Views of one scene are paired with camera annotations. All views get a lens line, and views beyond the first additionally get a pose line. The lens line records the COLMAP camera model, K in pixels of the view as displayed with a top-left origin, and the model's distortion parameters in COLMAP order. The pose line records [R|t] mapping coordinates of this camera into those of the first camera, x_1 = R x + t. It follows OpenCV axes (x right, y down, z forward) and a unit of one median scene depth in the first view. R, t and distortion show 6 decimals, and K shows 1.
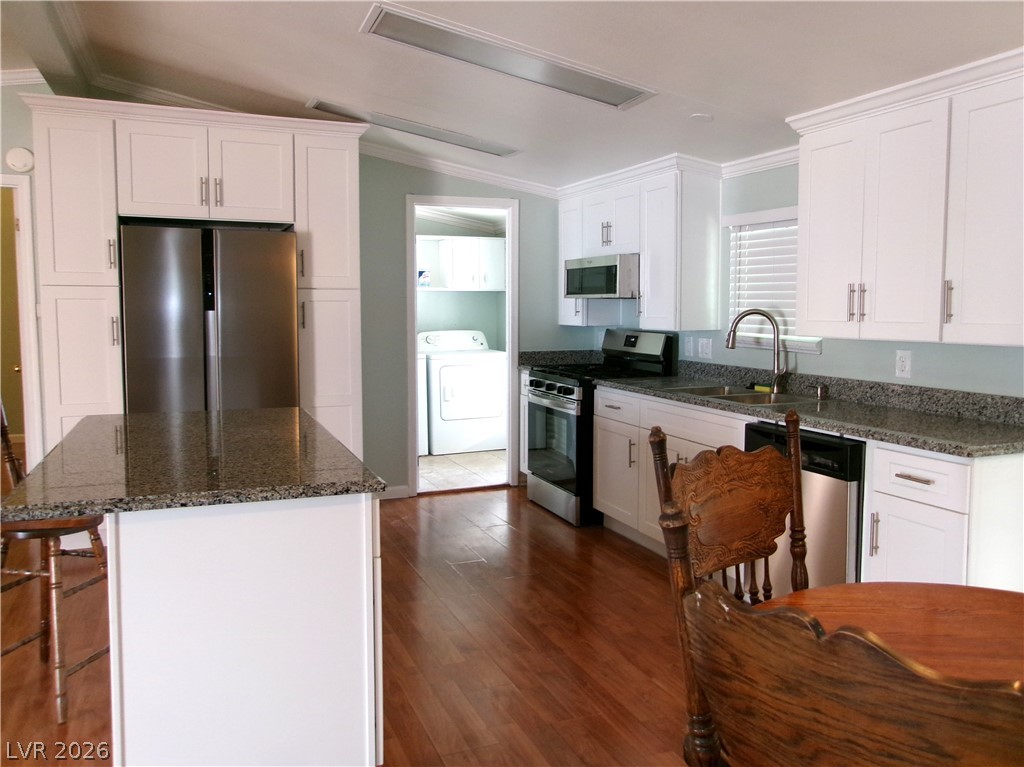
lens RADIAL K [[798.7, 0, 510.8], [0, 798.7, 375.8], [0, 0, 1]] dist [0.003712, 0.015635]
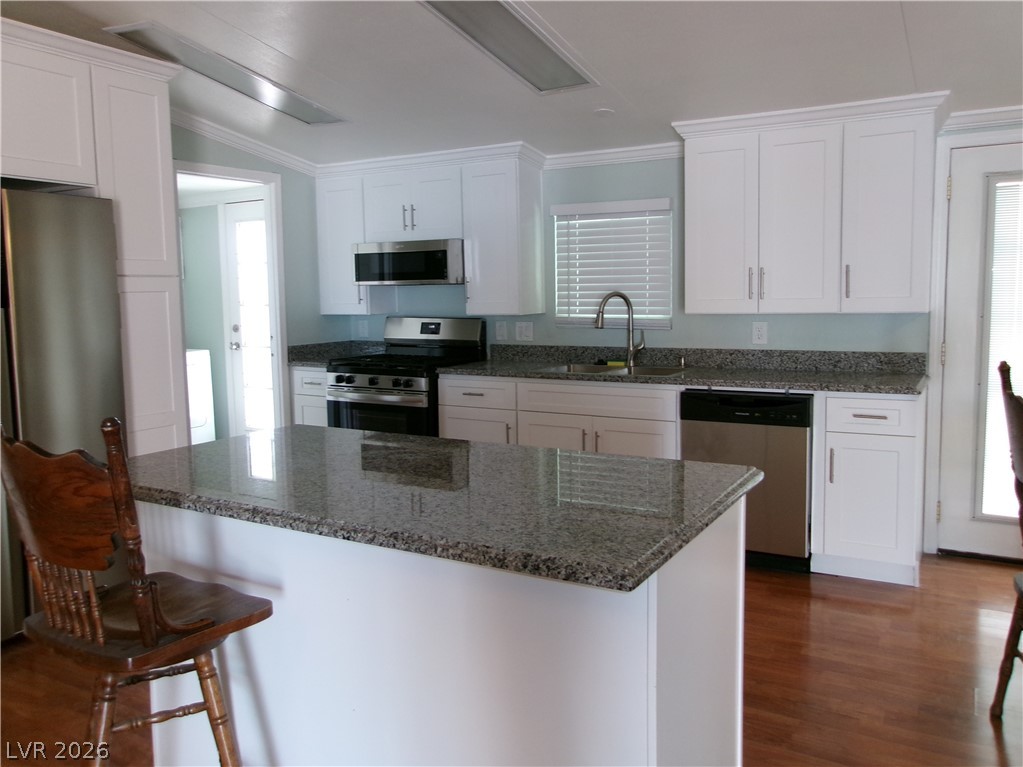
lens RADIAL K [[815.4, 0, 511.5], [0, 815.4, 383.5], [0, 0, 1]] dist [0.000531, 0.004711]
pose [[0.794711, -0.083995, 0.601148, -0.495422], [0.071664, 0.996436, 0.044487, -0.017457], [-0.602743, 0.007726, 0.797898, 0.188006]]
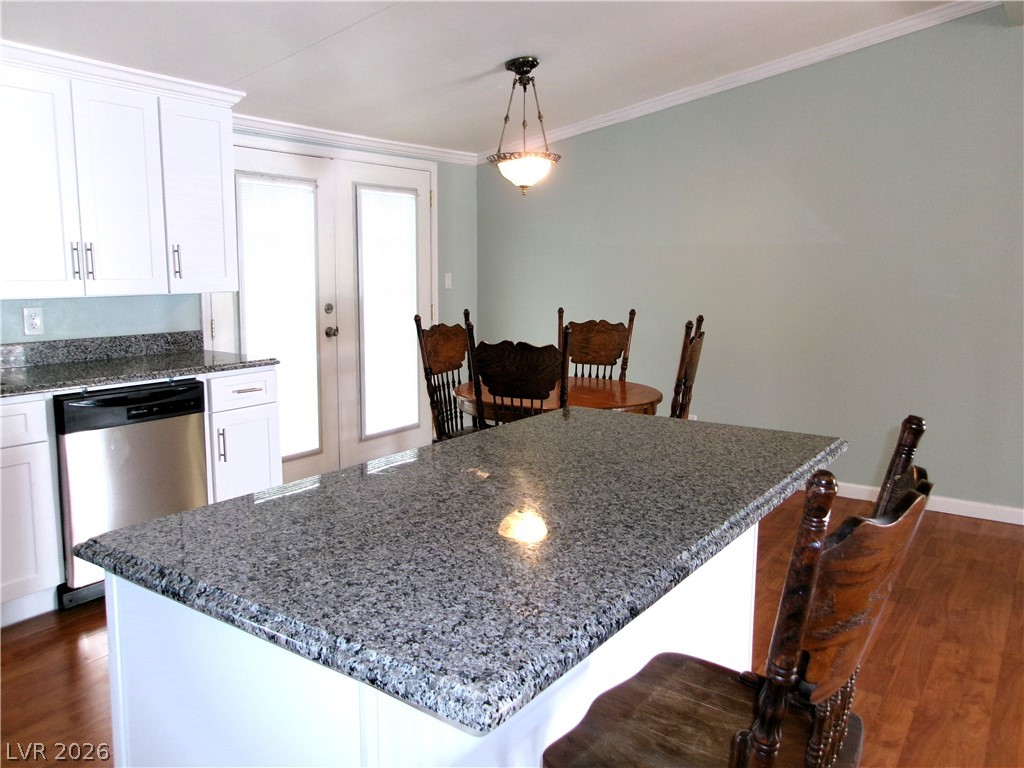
lens RADIAL K [[791.4, 0, 512.0], [0, 791.4, 384.0], [0, 0, 1]] dist [0.003611, 0.006134]
pose [[-0.533539, -0.129329, 0.835829, -0.581972], [0.066107, 0.978840, 0.193656, -0.077855], [-0.843188, 0.158577, -0.513699, 0.862984]]
